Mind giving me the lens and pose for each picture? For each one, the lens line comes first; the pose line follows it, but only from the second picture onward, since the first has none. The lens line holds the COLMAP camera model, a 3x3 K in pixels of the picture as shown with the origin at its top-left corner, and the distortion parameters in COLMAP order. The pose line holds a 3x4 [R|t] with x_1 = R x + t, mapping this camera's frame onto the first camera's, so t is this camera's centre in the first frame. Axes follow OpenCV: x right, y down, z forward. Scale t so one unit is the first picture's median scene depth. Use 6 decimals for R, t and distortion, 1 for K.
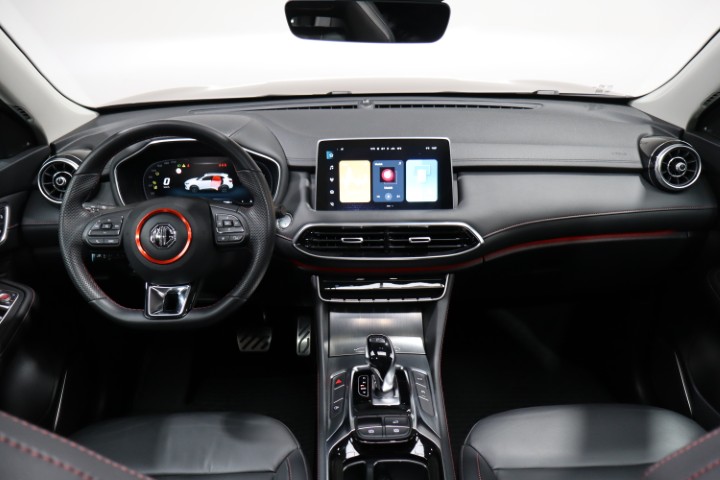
lens RADIAL K [[605.3, 0, 360.0], [0, 605.3, 240.0], [0, 0, 1]] dist [-0.007187, -0.003037]
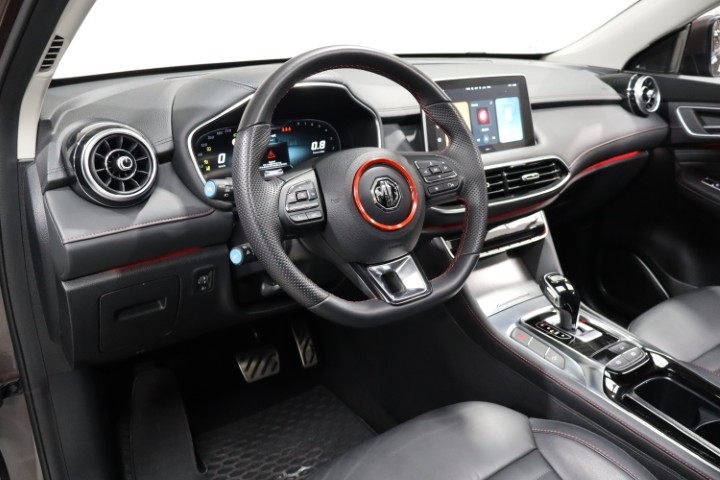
lens RADIAL K [[605.3, 0, 360.0], [0, 605.3, 240.0], [0, 0, 1]] dist [-0.007187, -0.003037]
pose [[0.829236, -0.182567, 0.528240, -0.642628], [0.205996, 0.978441, 0.014787, 0.027405], [-0.519551, 0.096553, 0.848966, 0.319638]]
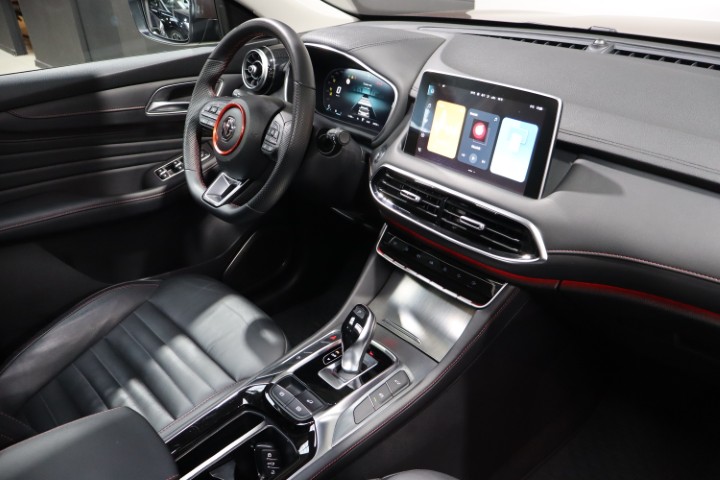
lens RADIAL K [[605.3, 0, 360.0], [0, 605.3, 240.0], [0, 0, 1]] dist [-0.007187, -0.003037]
pose [[0.644840, 0.355532, -0.676593, 0.512187], [-0.286213, 0.933140, 0.217560, -0.101541], [0.708706, 0.053358, 0.703484, 0.363801]]
